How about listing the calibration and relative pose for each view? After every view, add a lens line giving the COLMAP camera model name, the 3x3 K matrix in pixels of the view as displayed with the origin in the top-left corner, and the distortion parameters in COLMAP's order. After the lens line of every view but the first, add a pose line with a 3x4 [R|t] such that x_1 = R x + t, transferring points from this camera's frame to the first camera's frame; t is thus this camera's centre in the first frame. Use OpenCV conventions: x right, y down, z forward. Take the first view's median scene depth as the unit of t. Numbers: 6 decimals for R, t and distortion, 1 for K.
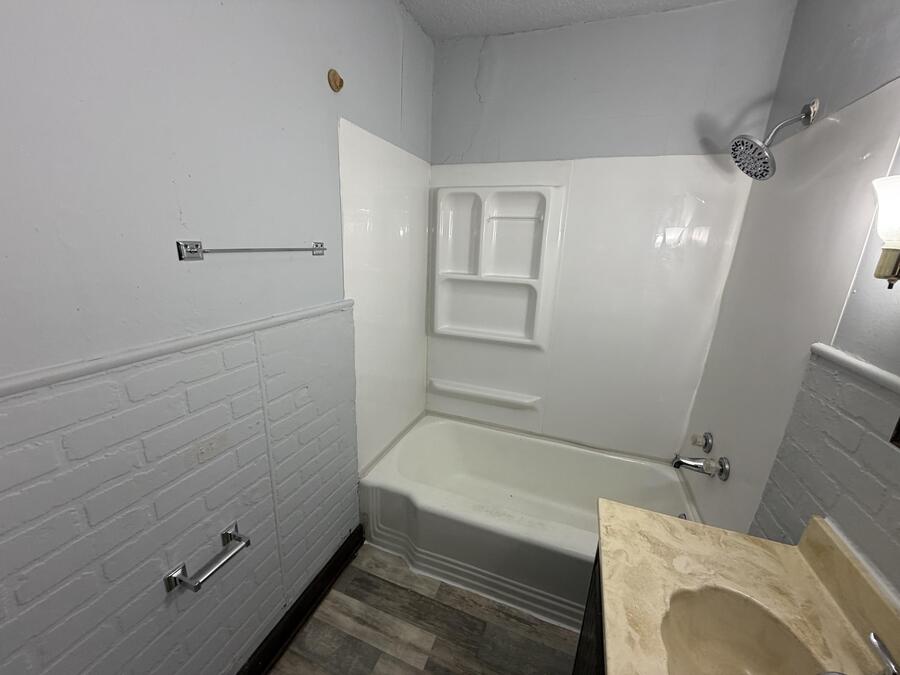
lens RADIAL K [[350.6, 0, 450.4], [0, 350.6, 340.8], [0, 0, 1]] dist [-0.010503, -0.000380]
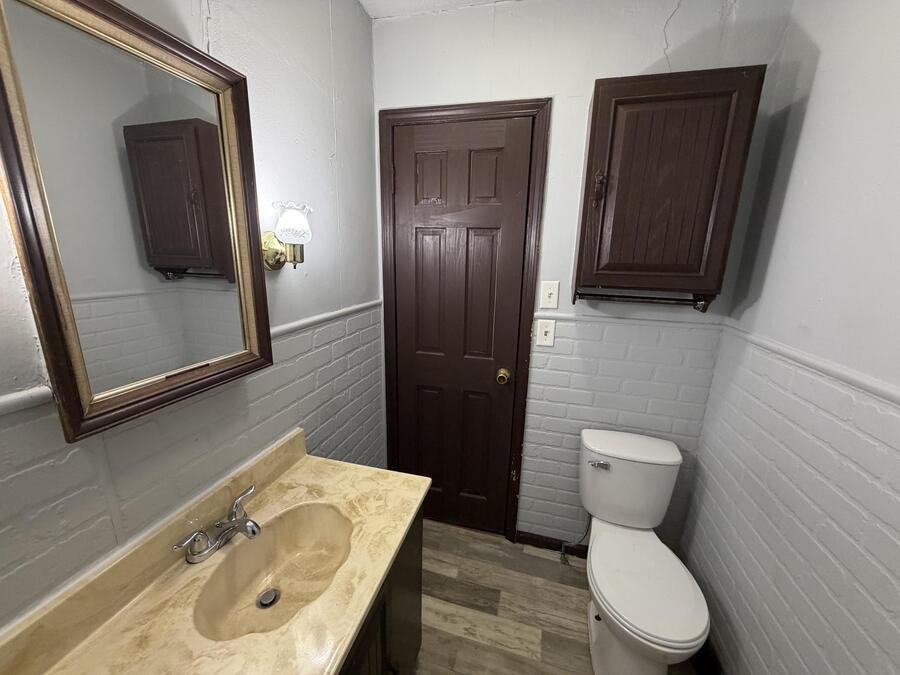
lens RADIAL K [[350.6, 0, 447.2], [0, 350.6, 339.0], [0, 0, 1]] dist [-0.010503, -0.000380]
pose [[-0.993288, -0.040734, -0.108255, 0.382198], [-0.088843, 0.867993, 0.488564, -0.454927], [0.074063, 0.494903, -0.865786, 1.621914]]
